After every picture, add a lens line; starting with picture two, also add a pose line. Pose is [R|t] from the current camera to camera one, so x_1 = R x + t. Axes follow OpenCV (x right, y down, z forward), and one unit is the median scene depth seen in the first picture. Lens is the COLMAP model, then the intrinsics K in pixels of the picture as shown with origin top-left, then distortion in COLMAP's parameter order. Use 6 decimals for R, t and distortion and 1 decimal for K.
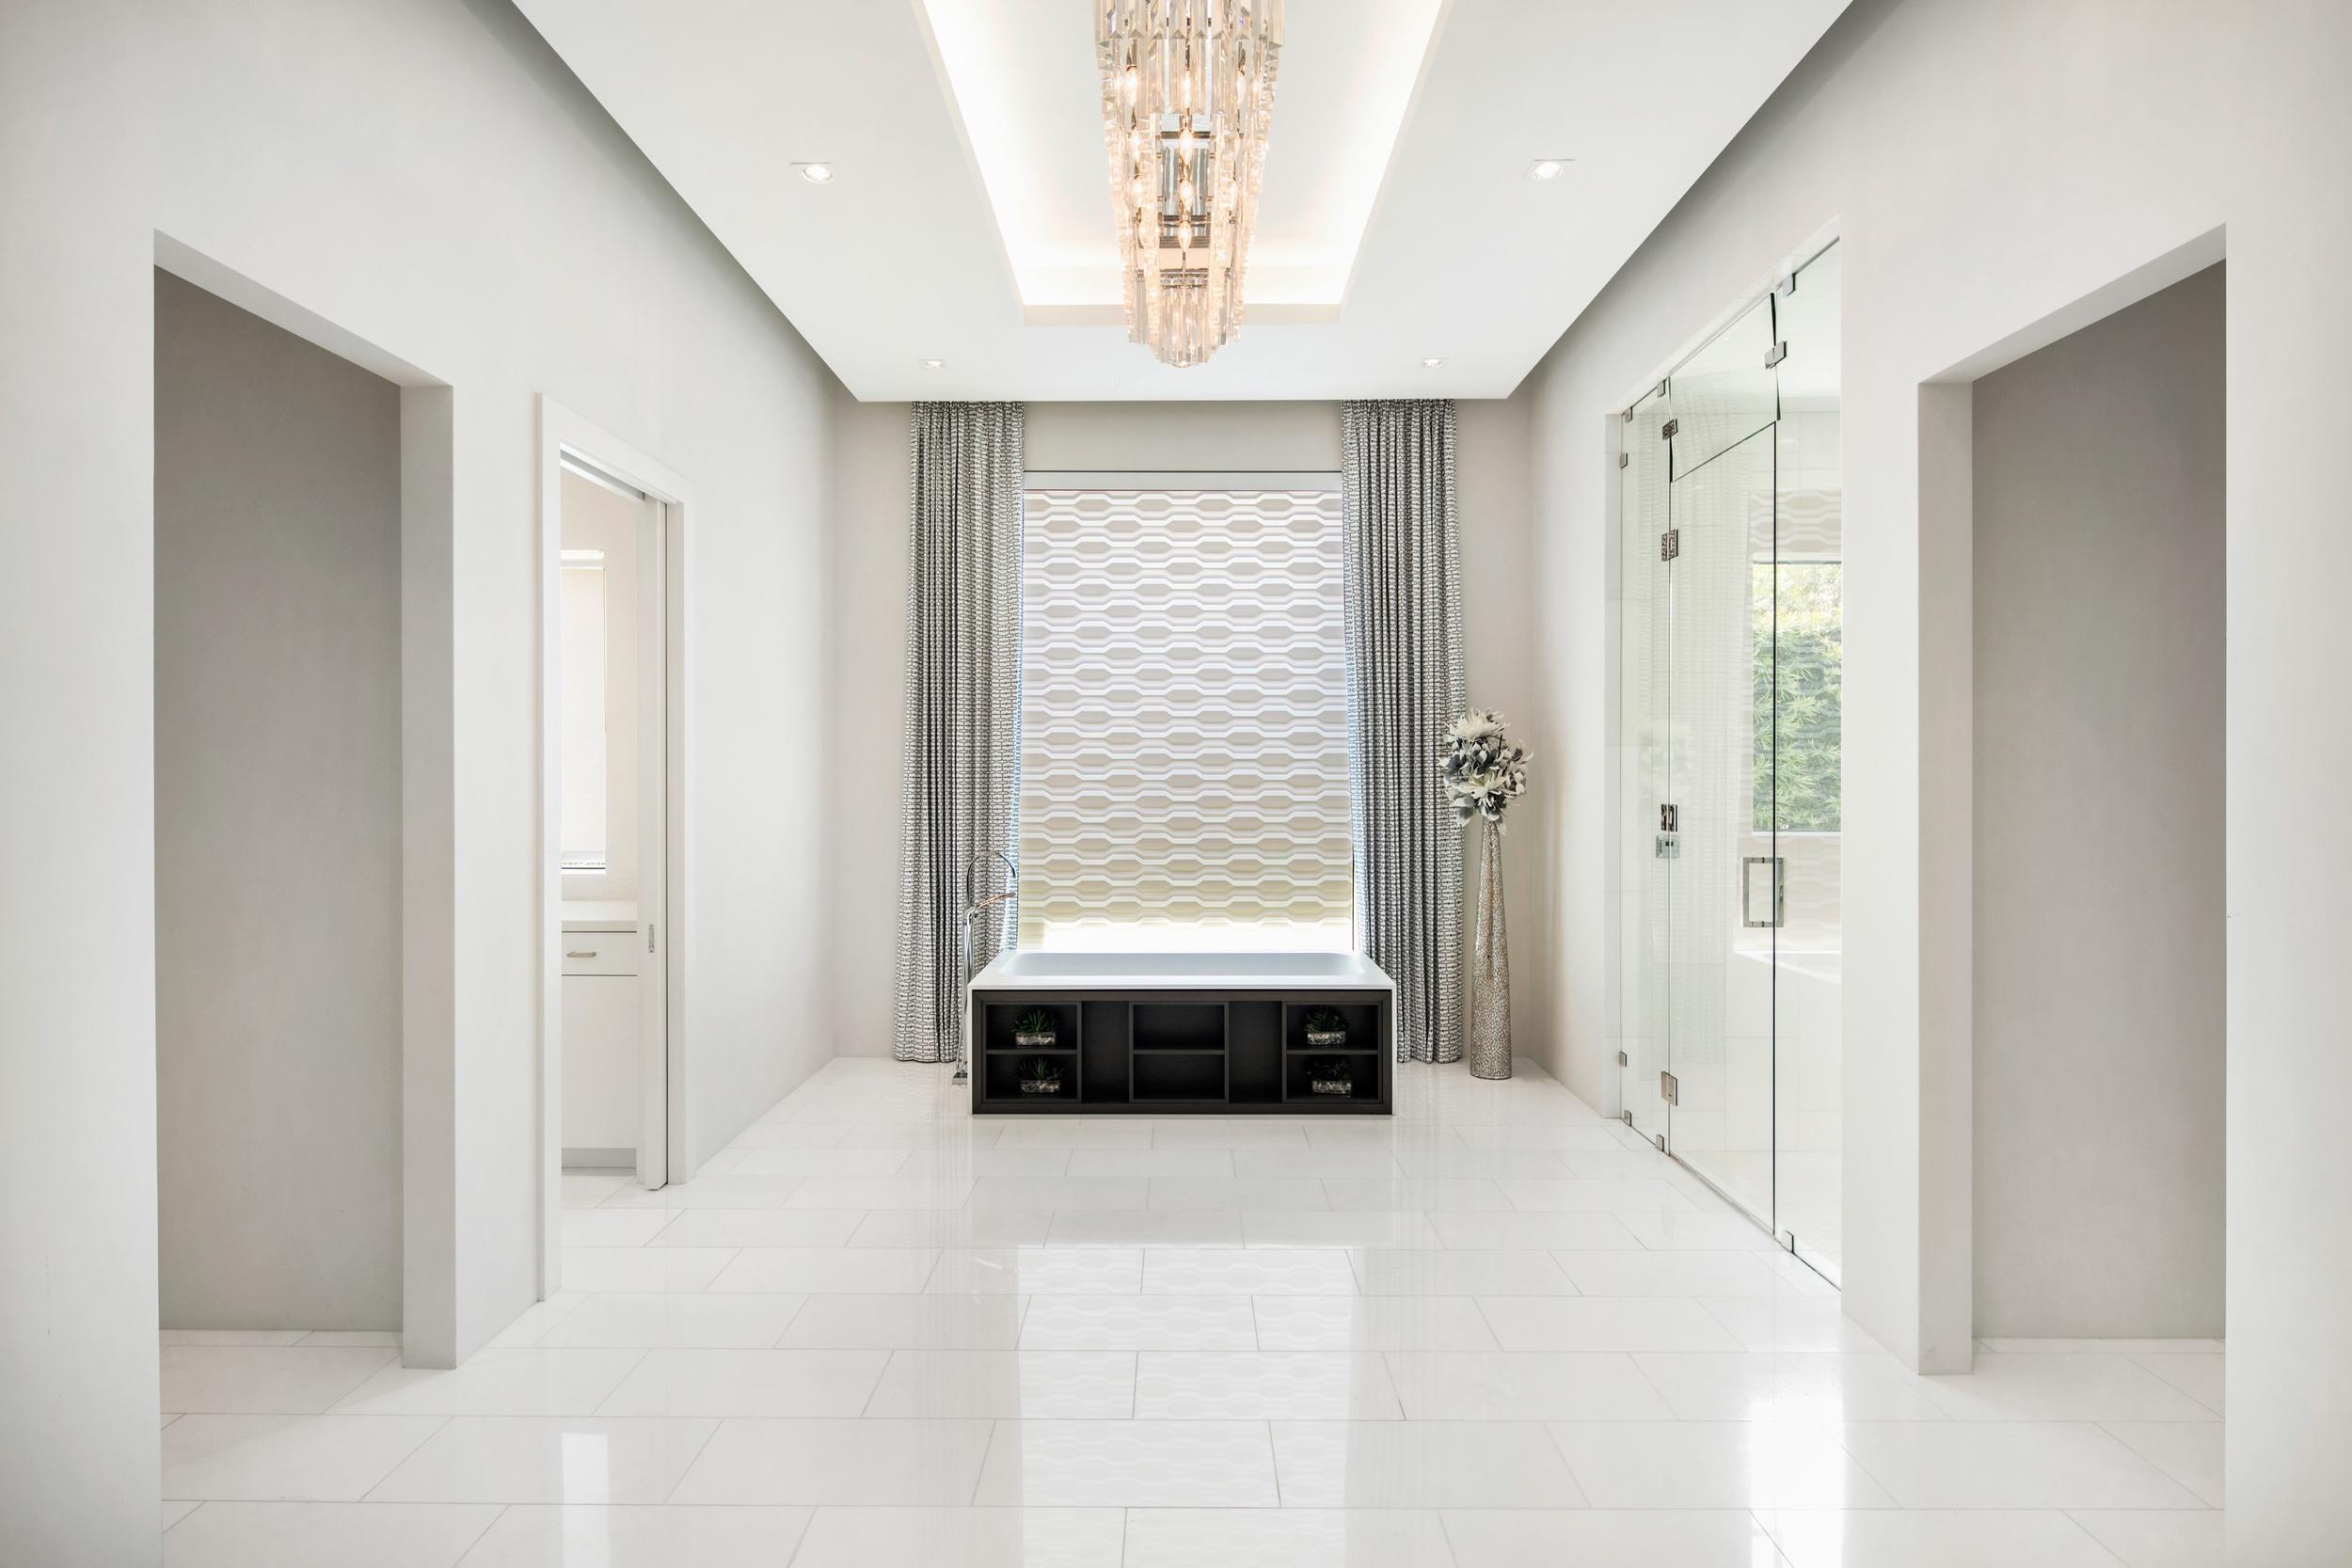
lens RADIAL K [[1162.6, 0, 1176.0], [0, 1162.6, 784.0], [0, 0, 1]] dist [0.001322, 0.000213]
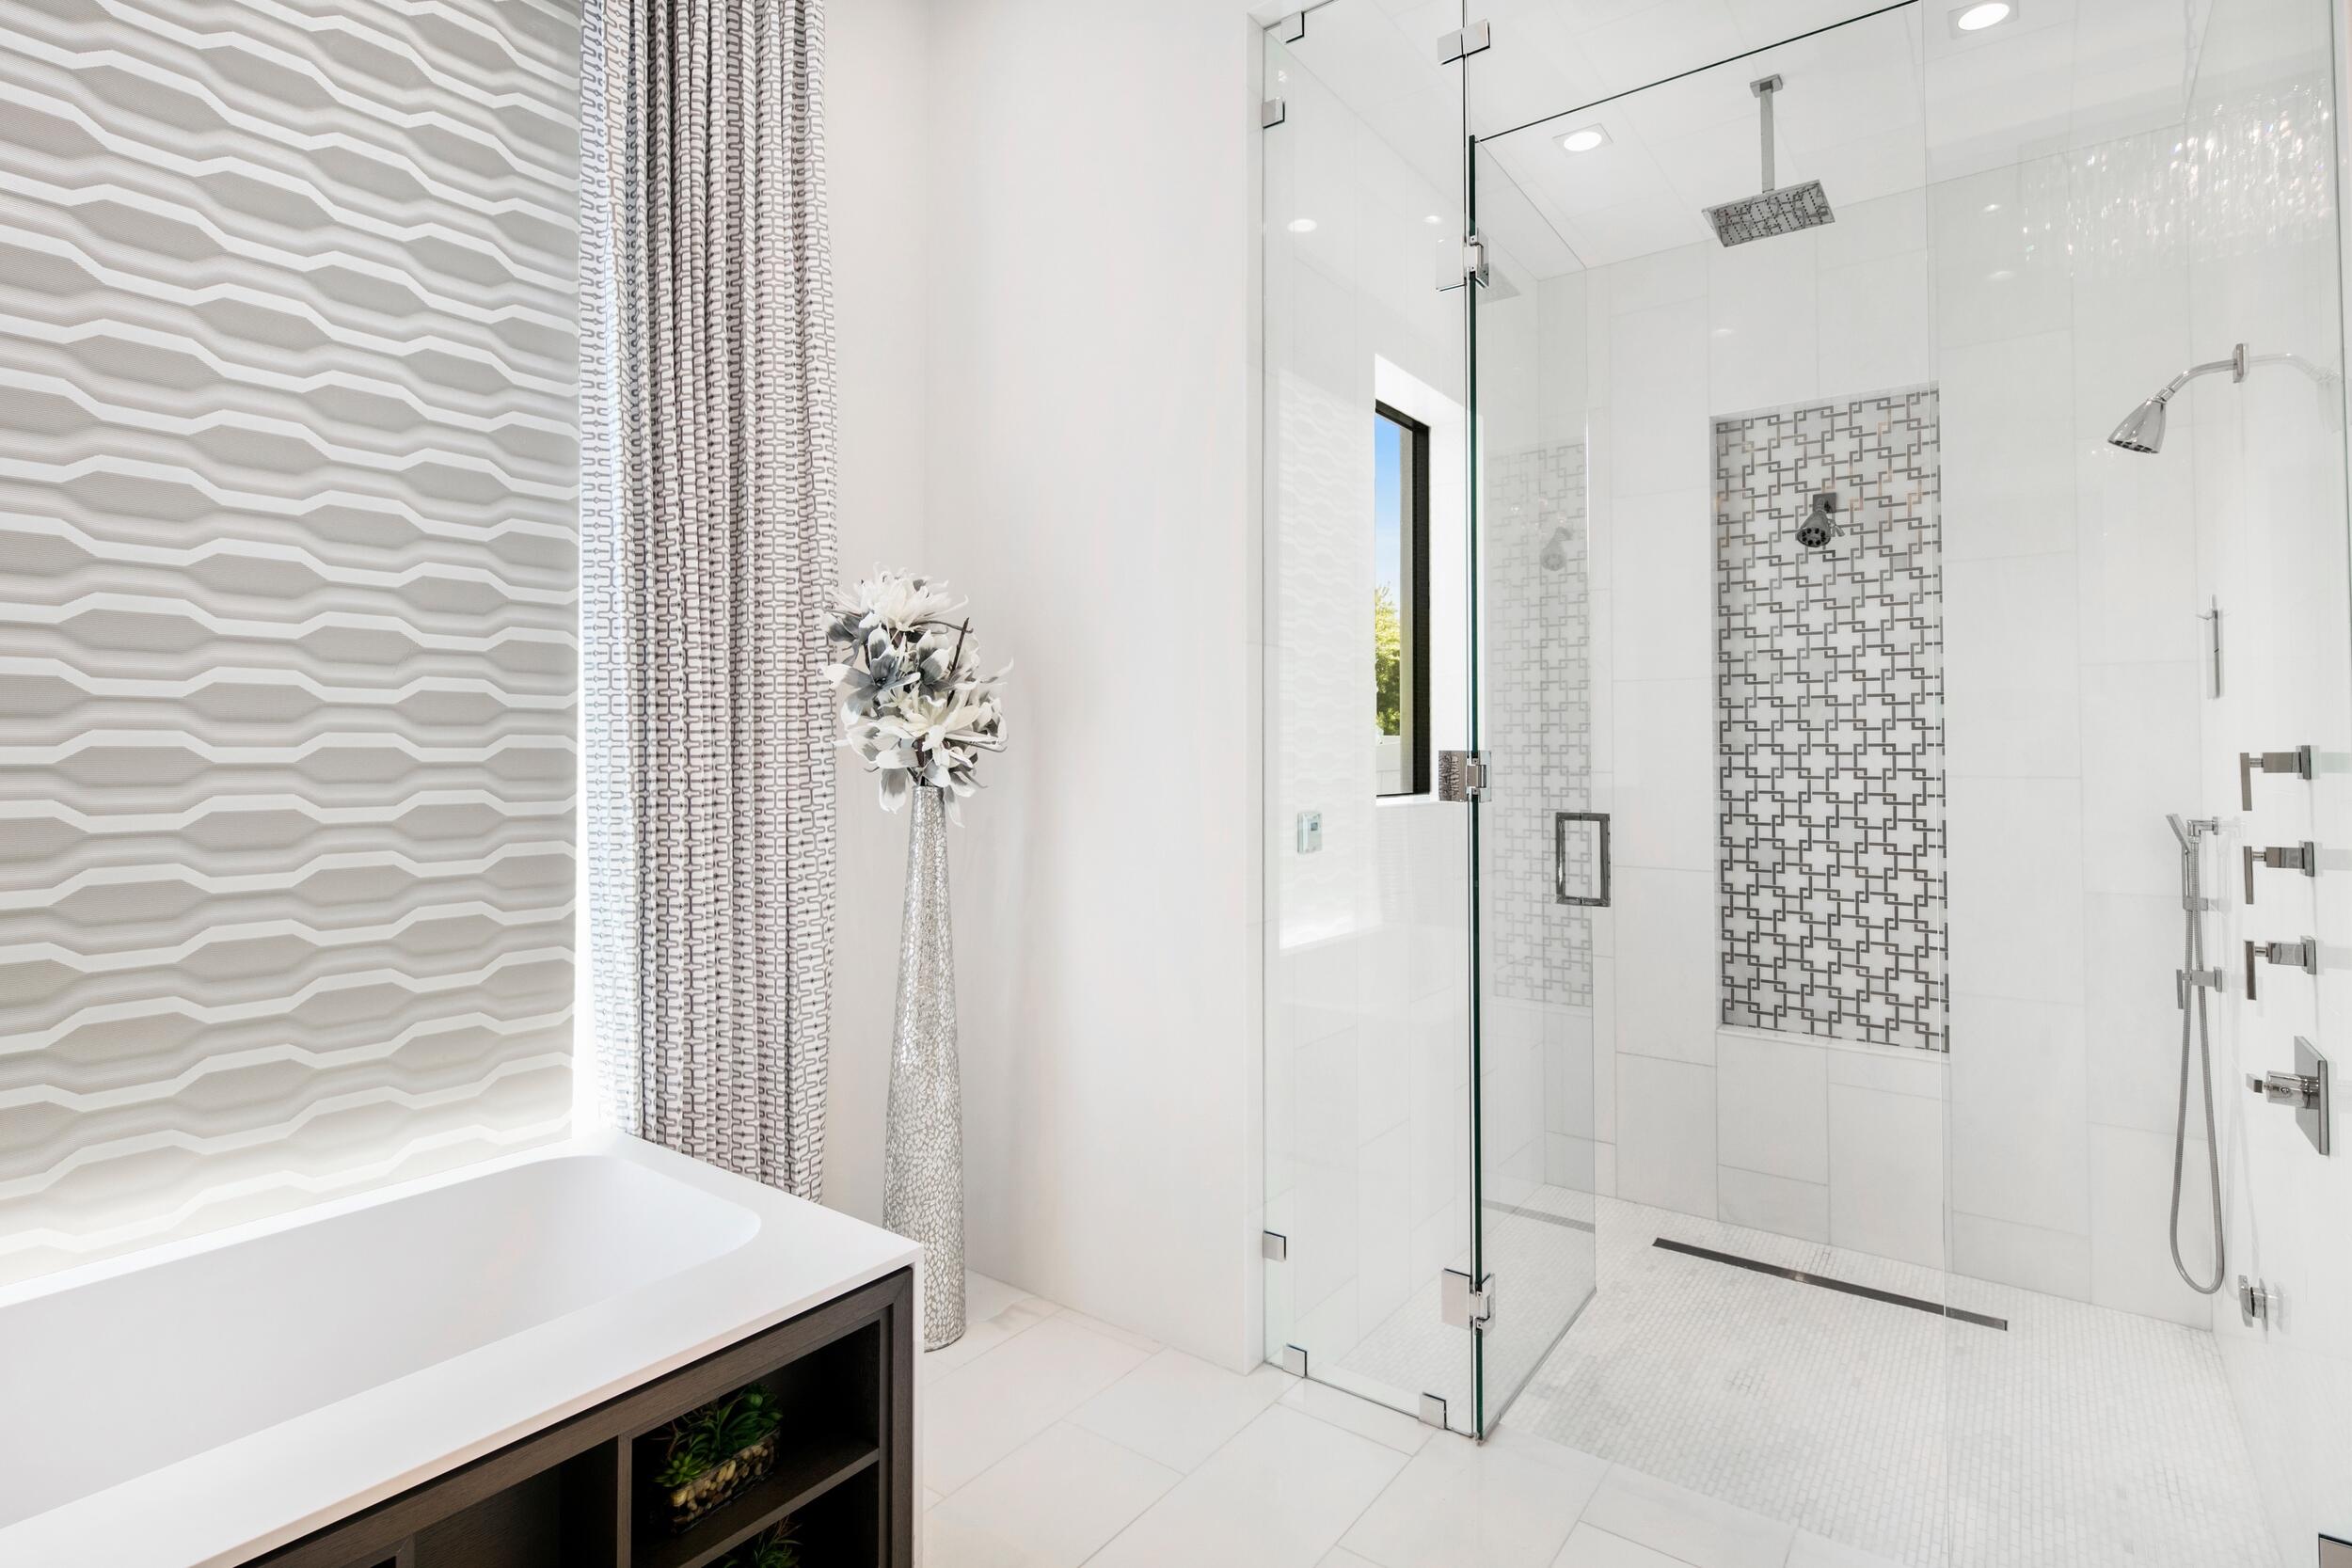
lens RADIAL K [[1164.0, 0, 1176.7], [0, 1164.0, 718.3], [0, 0, 1]] dist [-0.000972, -0.000233]
pose [[0.587233, 0.021331, 0.809137, -0.059170], [0.002692, 0.999596, -0.028306, 0.012523], [-0.809413, 0.018800, 0.586938, 0.625847]]
